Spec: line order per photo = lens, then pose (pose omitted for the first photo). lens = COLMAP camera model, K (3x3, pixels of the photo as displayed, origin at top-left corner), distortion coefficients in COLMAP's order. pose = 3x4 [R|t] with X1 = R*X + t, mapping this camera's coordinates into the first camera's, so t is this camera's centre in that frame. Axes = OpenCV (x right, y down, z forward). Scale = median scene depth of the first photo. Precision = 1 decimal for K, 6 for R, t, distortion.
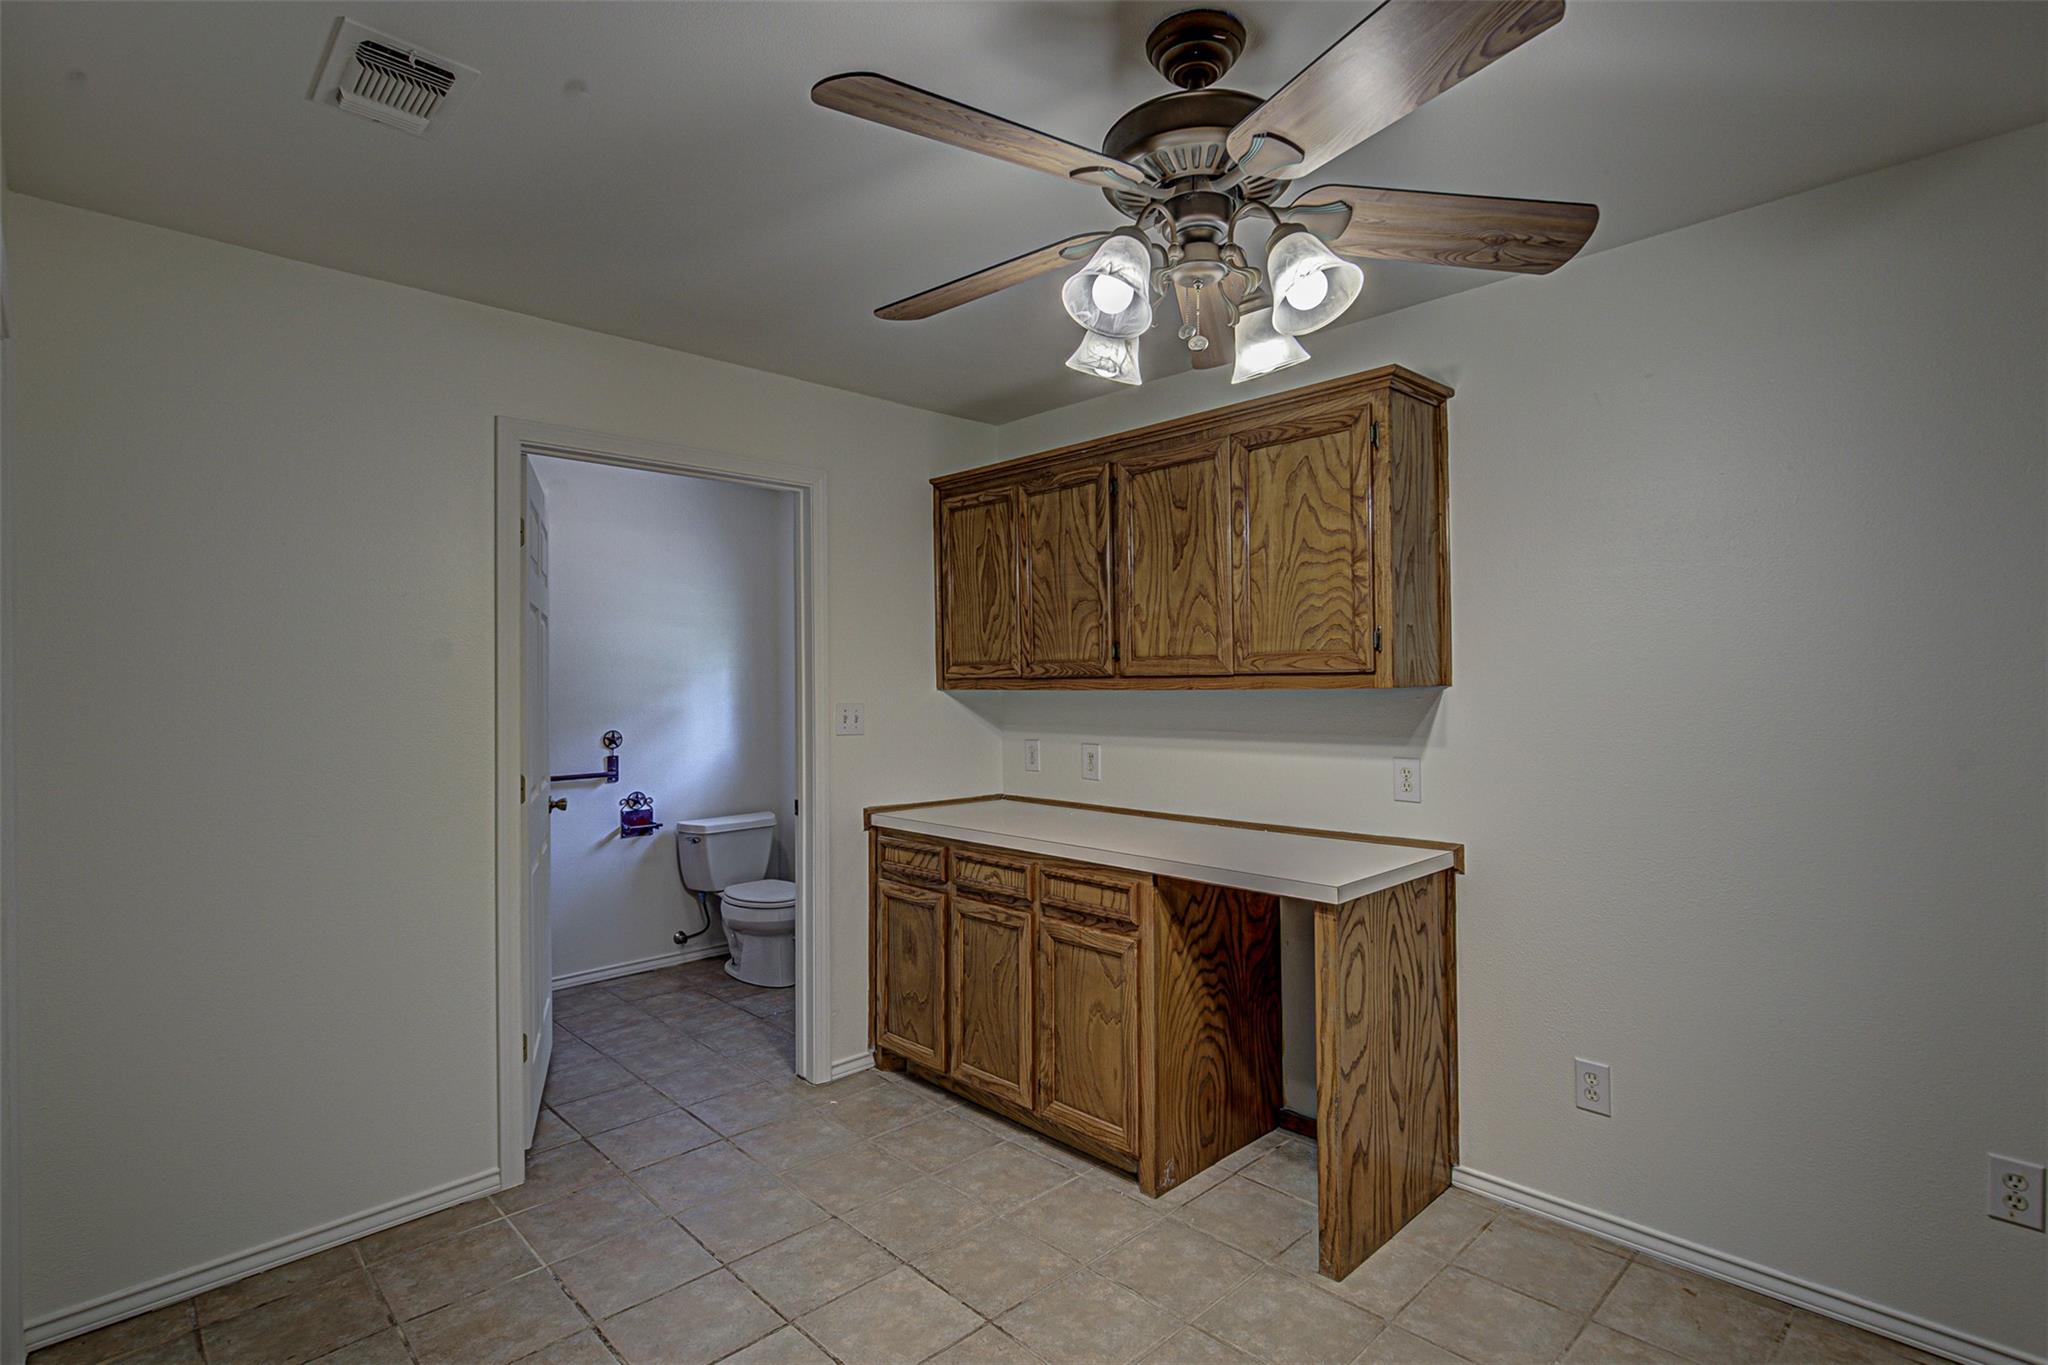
lens RADIAL K [[985.1, 0, 1051.3], [0, 985.1, 678.5], [0, 0, 1]] dist [0.010928, -0.000753]
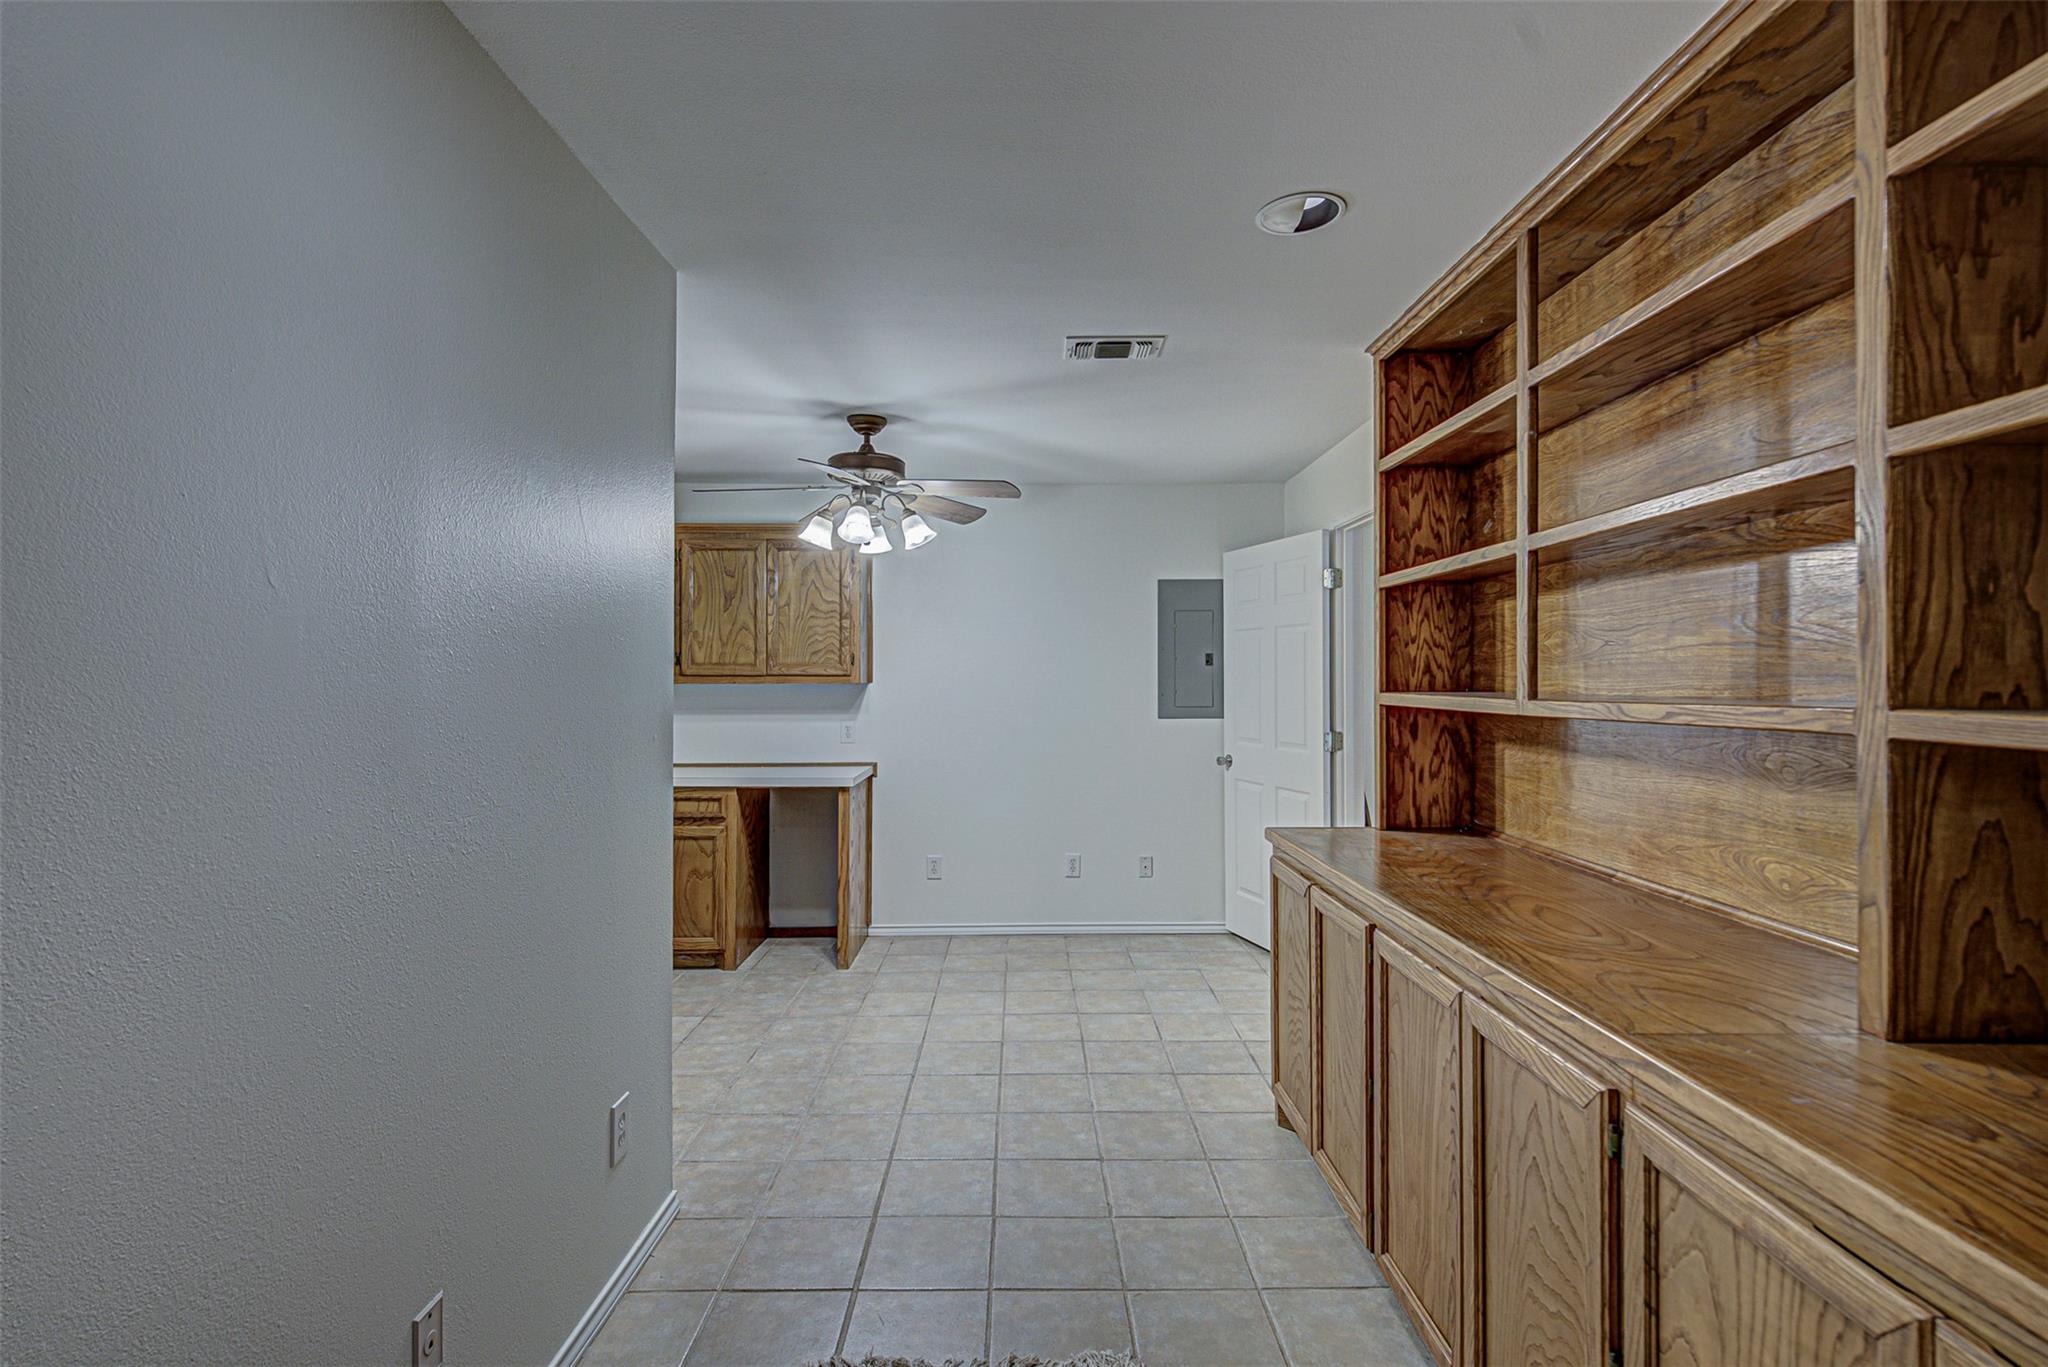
lens RADIAL K [[989.8, 0, 1033.4], [0, 989.8, 670.2], [0, 0, 1]] dist [0.002868, 0.000320]
pose [[0.695997, 0.017695, 0.717827, -0.790782], [-0.015115, 0.999836, -0.009992, -0.002520], [-0.717886, -0.003895, 0.696150, -0.606402]]
